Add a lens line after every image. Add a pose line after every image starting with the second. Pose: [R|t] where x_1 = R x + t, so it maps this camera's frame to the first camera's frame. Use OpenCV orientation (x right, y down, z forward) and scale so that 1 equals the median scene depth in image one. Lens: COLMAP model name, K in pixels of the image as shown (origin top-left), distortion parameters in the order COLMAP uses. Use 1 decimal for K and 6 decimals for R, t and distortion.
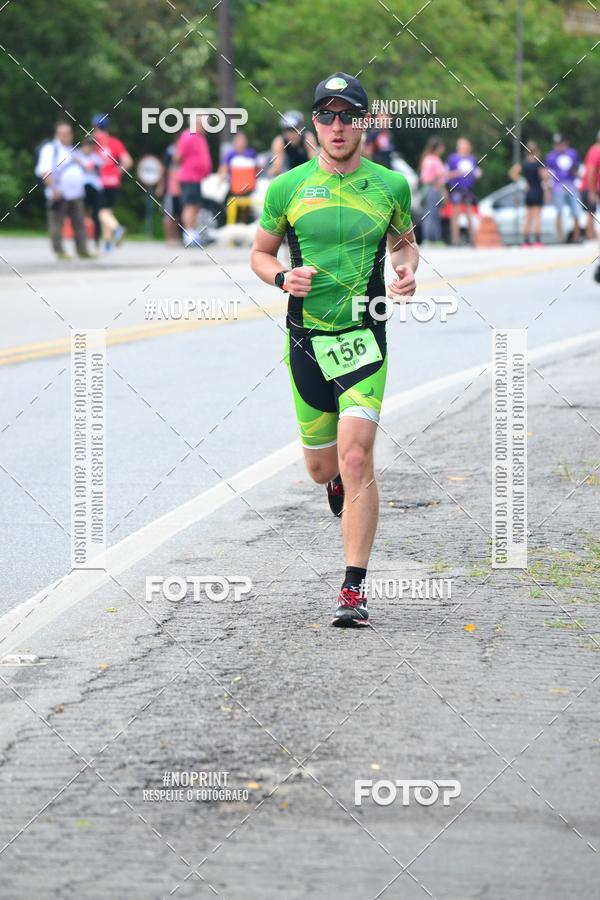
lens RADIAL K [[6375.8, 0, 301.5], [0, 6375.8, 382.9], [0, 0, 1]] dist [4.329978, 21.380114]
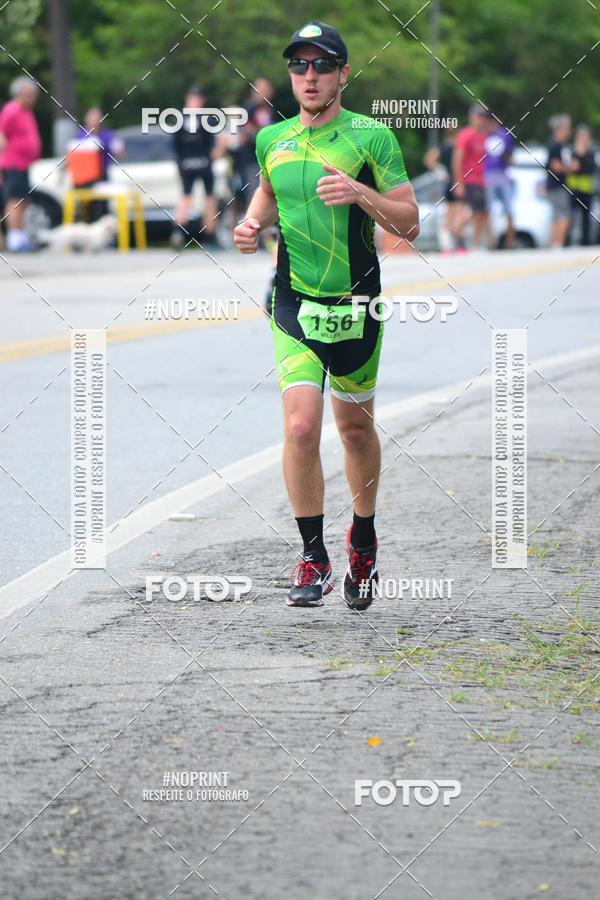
lens RADIAL K [[6403.1, 0, 300.3], [0, 6403.1, 382.4], [0, 0, 1]] dist [3.964572, 53.006167]
pose [[0.999998, -0.000320, -0.001900, 0.018691], [0.000336, 0.999963, 0.008581, -0.012242], [0.001897, -0.008582, 0.999961, 0.213967]]
